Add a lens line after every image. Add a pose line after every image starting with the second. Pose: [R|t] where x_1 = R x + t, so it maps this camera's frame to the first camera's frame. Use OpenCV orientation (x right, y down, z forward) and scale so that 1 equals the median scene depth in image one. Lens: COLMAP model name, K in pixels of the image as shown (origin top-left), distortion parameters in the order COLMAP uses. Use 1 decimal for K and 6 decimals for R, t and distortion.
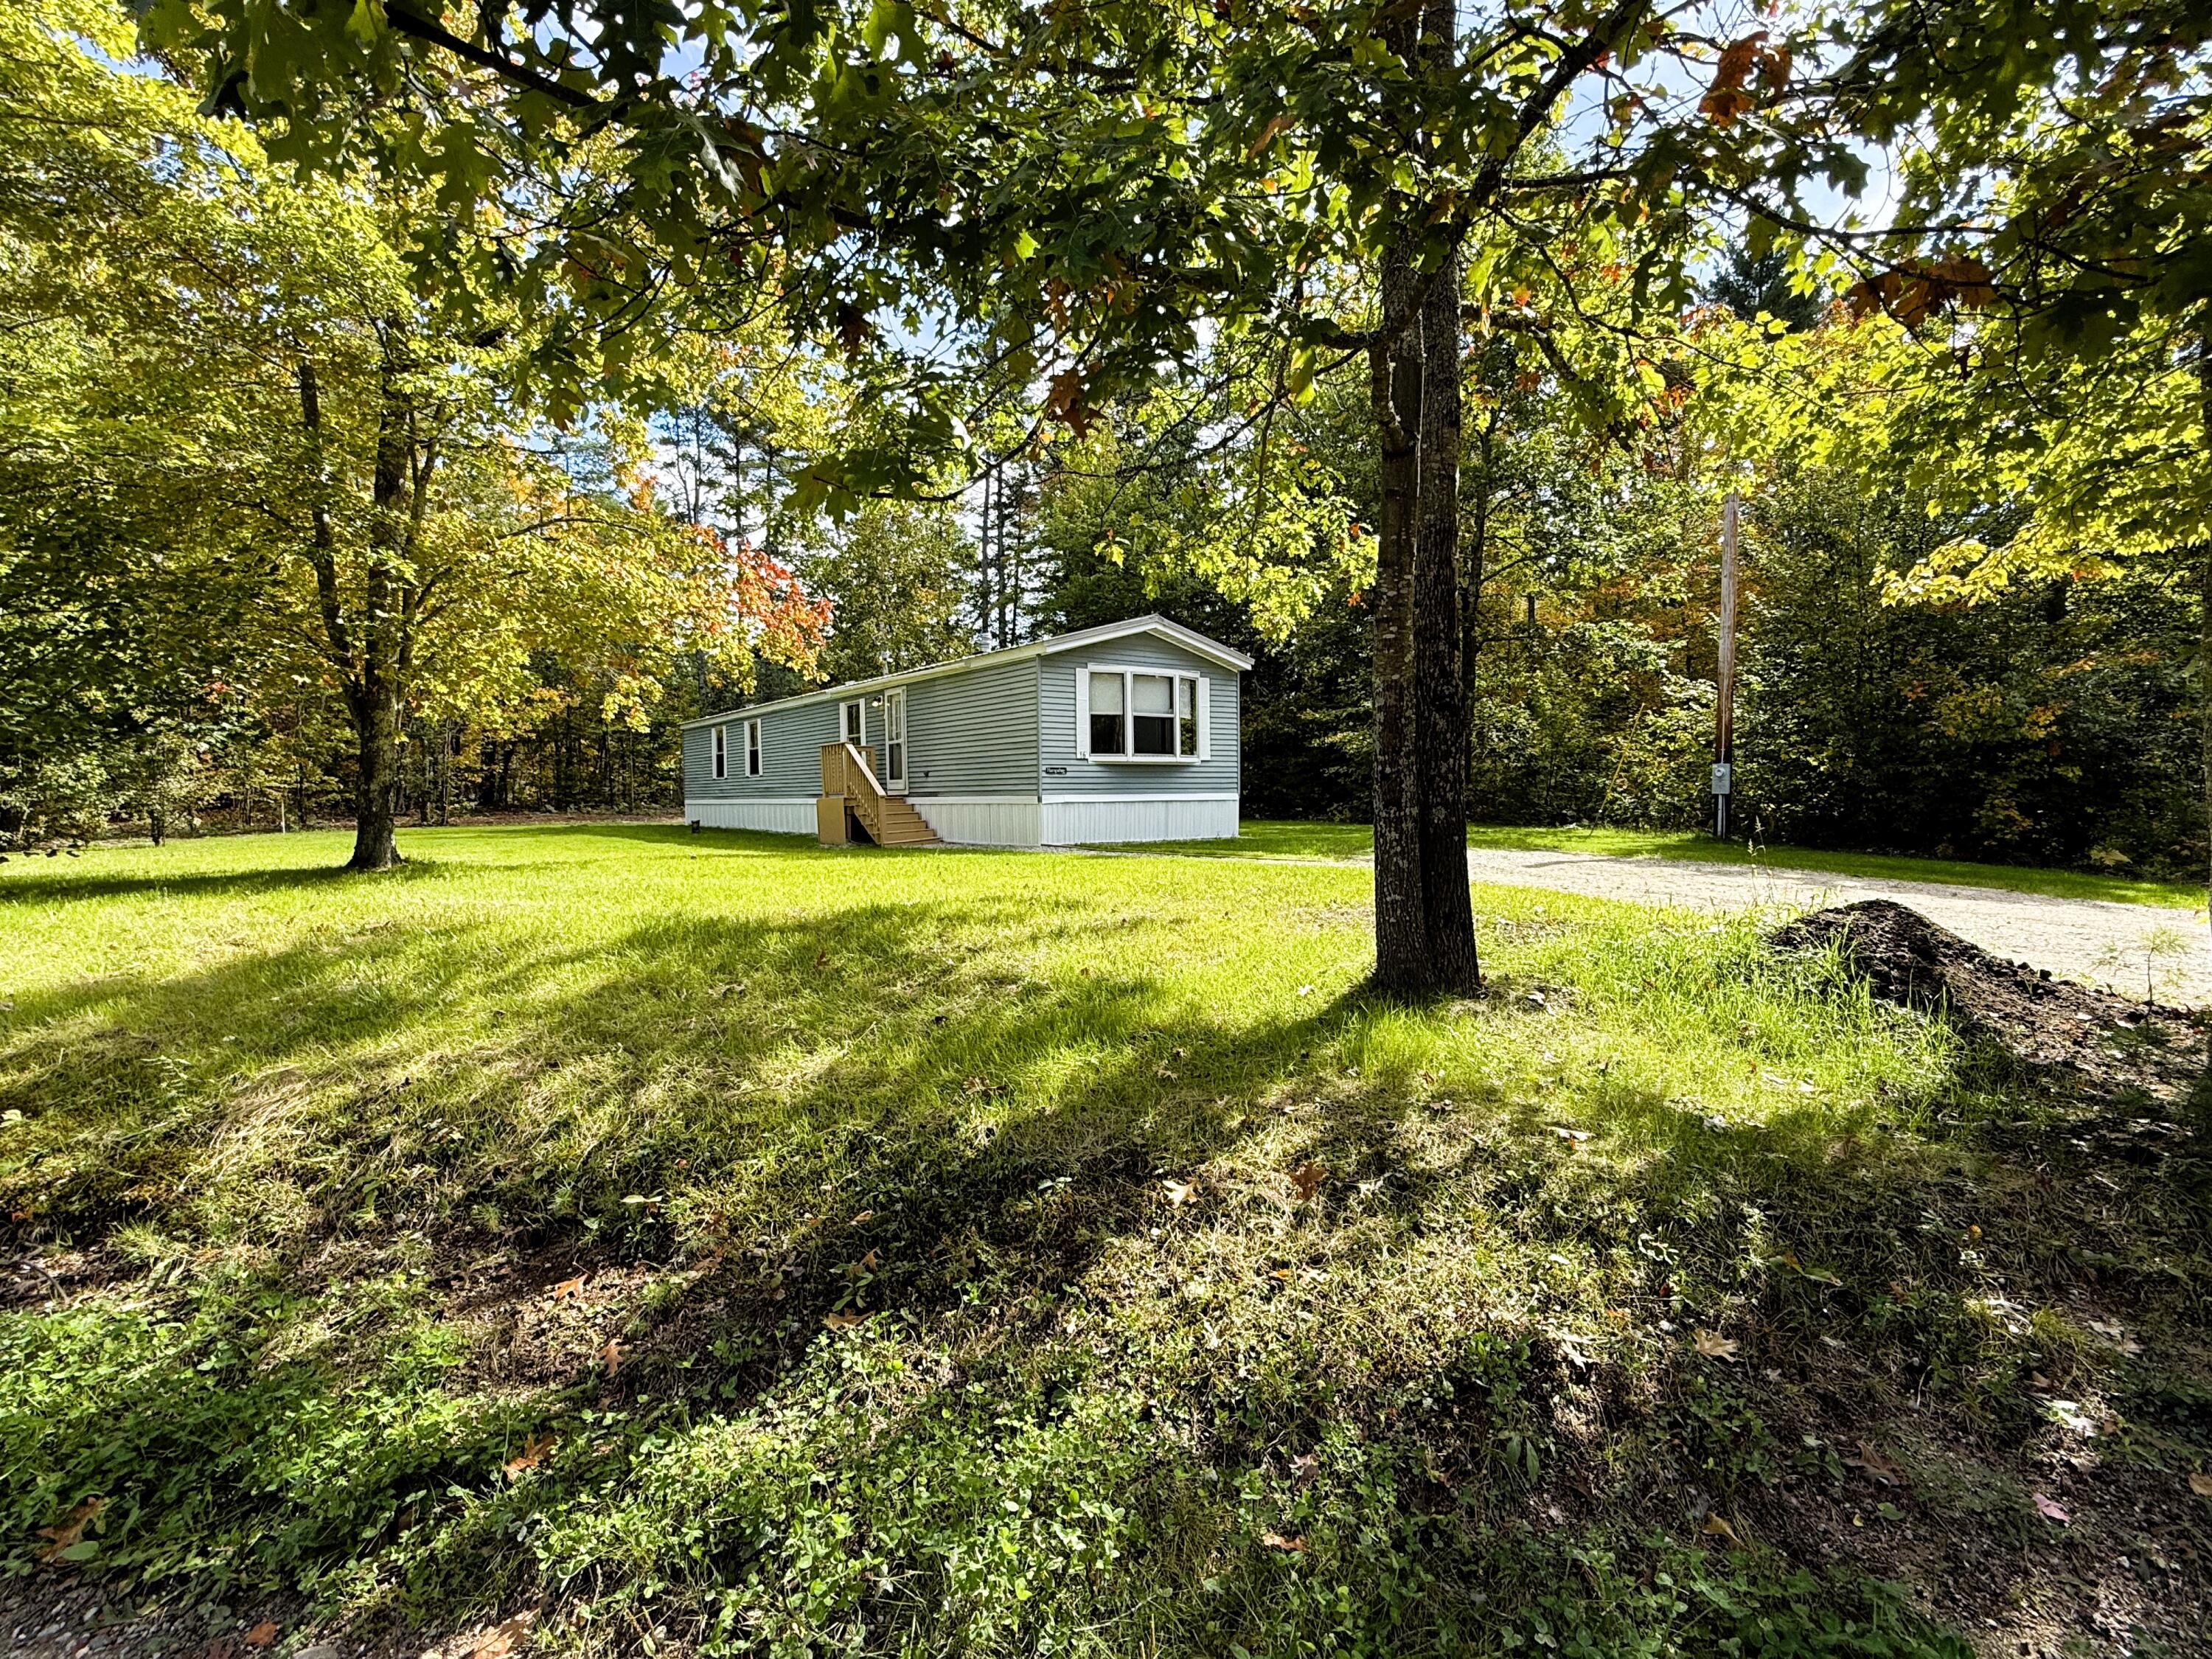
lens RADIAL K [[1111.0, 0, 1112.9], [0, 1111.0, 824.0], [0, 0, 1]] dist [0.014047, 0.000097]
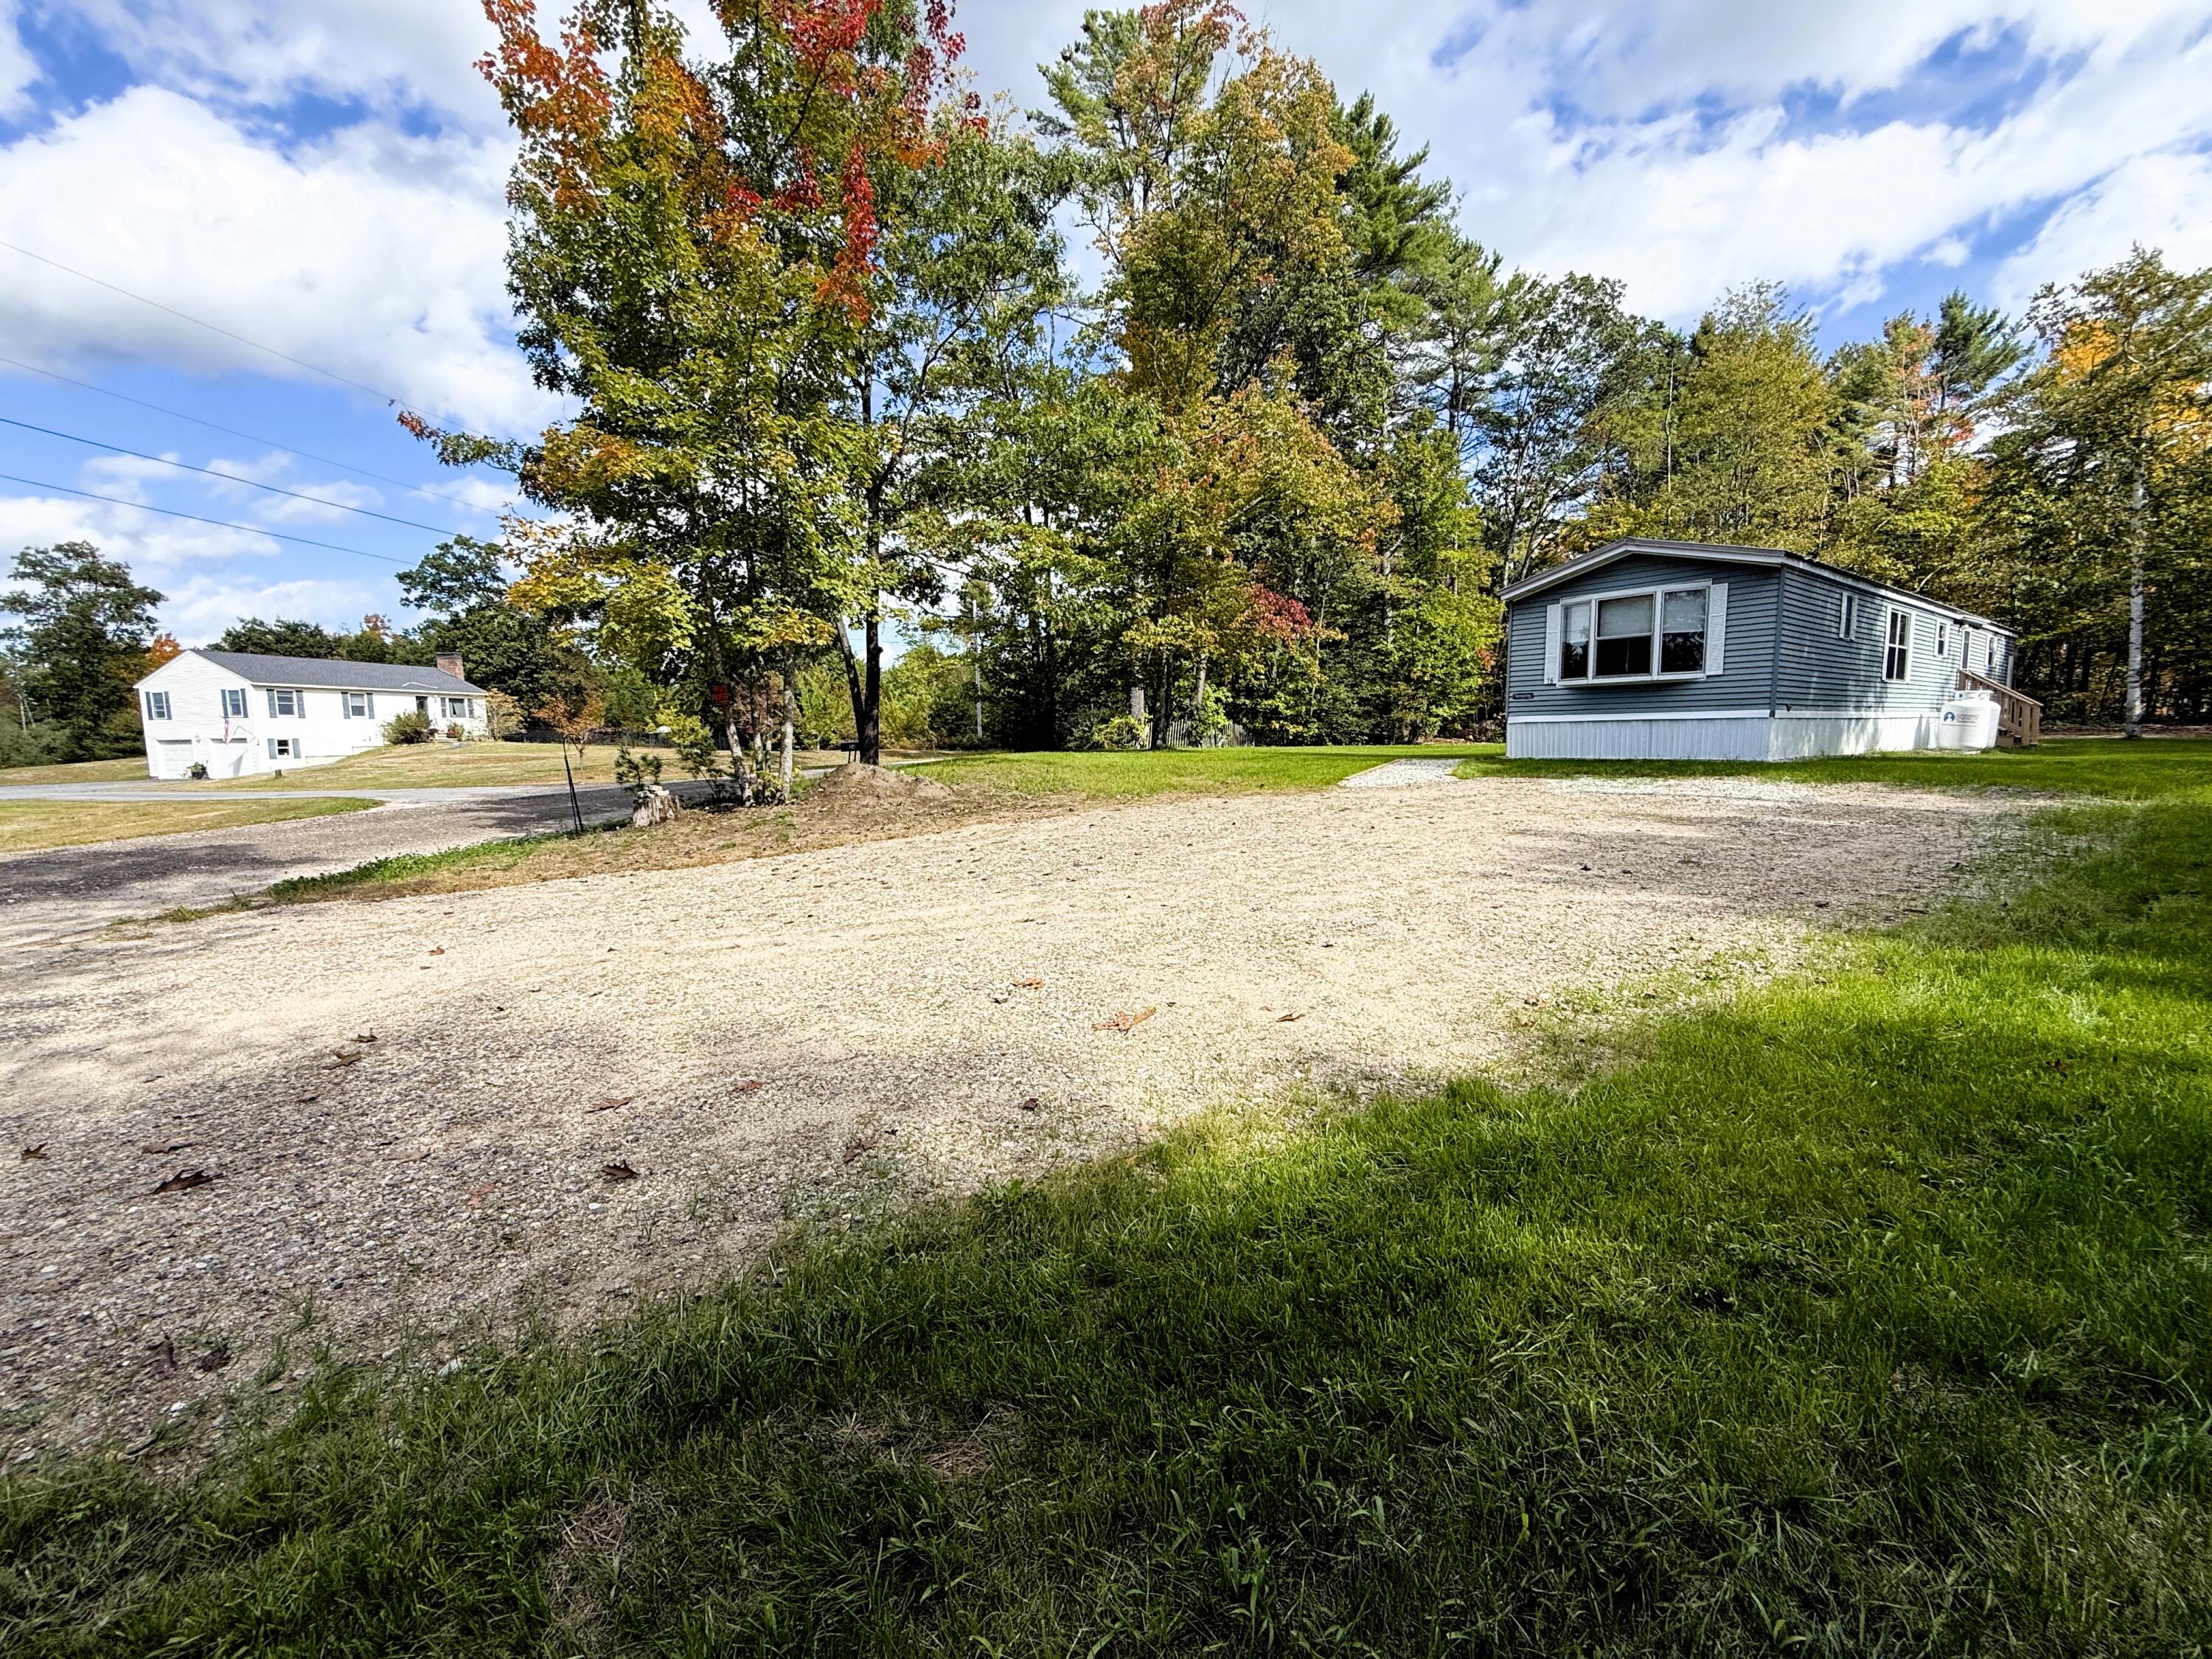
lens RADIAL K [[878.1, 0, 1103.5], [0, 878.1, 827.6], [0, 0, 1]] dist [0.000076, -0.000292]
pose [[0.030391, 0.112654, -0.993169, 1.208424], [-0.011947, 0.993598, 0.112337, -0.010868], [0.999467, 0.008451, 0.031543, 0.699045]]
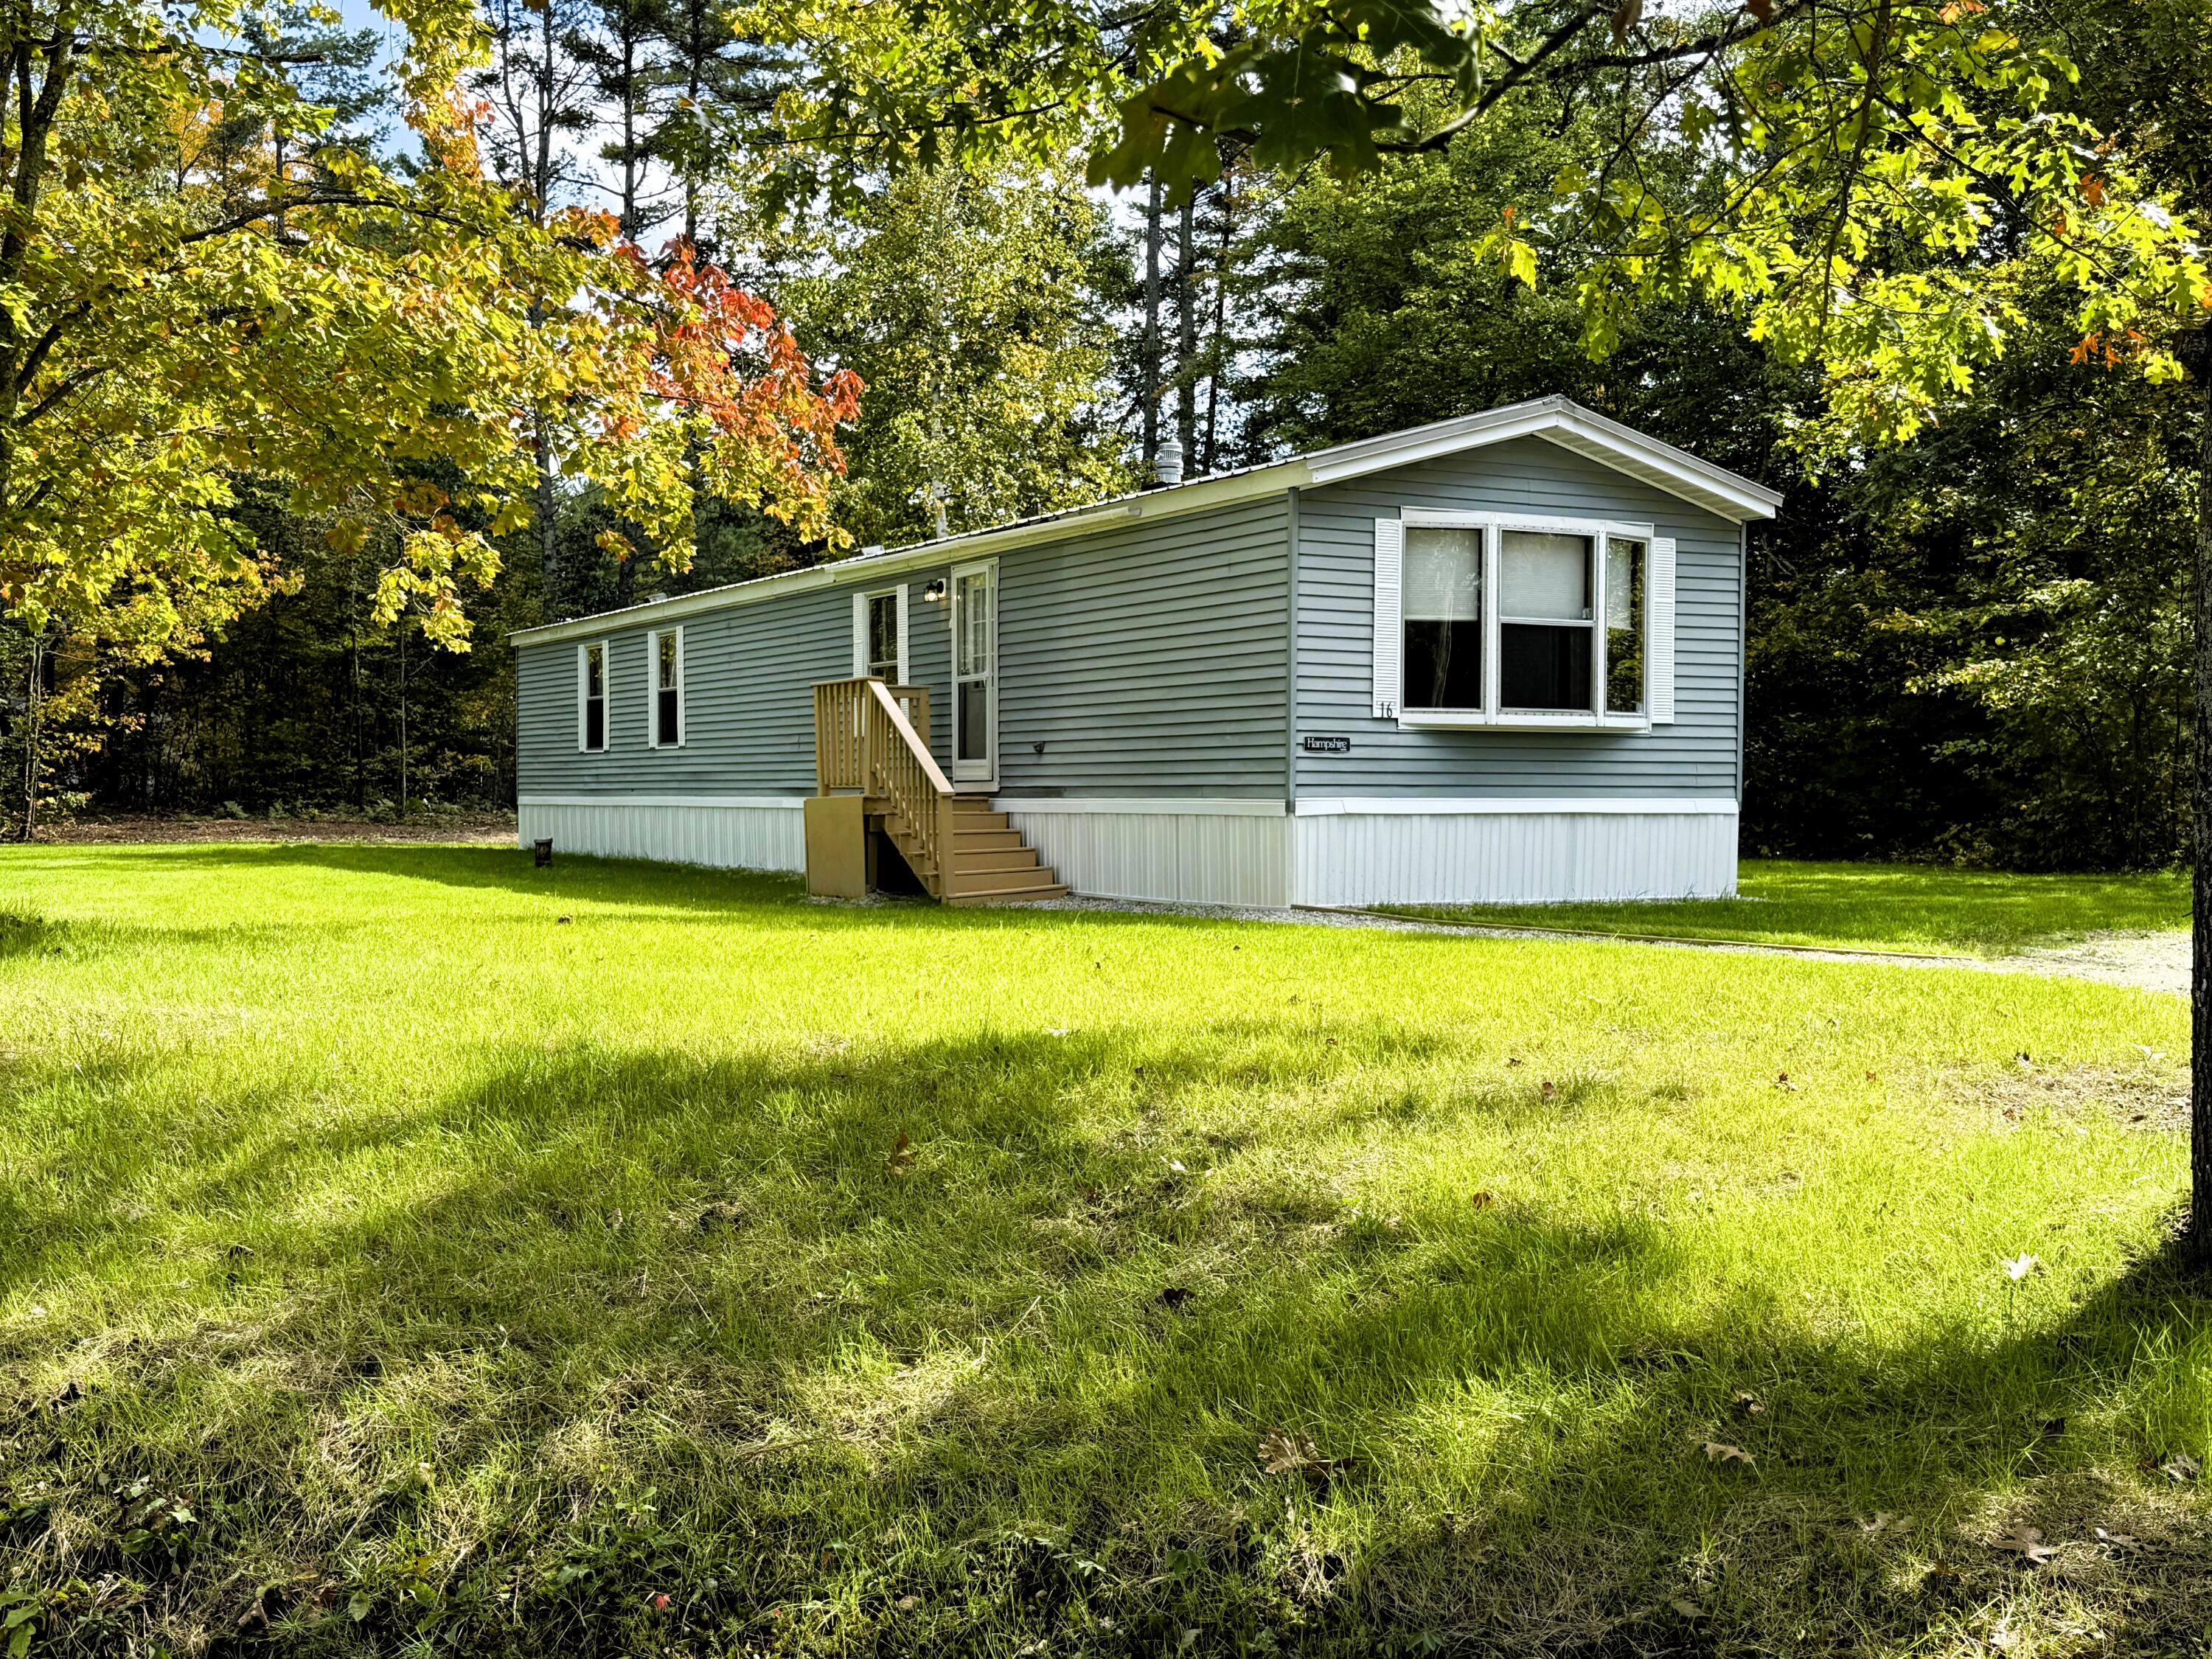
lens RADIAL K [[2422.5, 0, 1106.0], [0, 2422.5, 829.5], [0, 0, 1]] dist [0.231079, -0.529178]
pose [[0.992325, 0.015578, -0.122668, -0.024887], [-0.017068, 0.999793, -0.011104, -0.000670], [0.122470, 0.013112, 0.992386, 0.004735]]
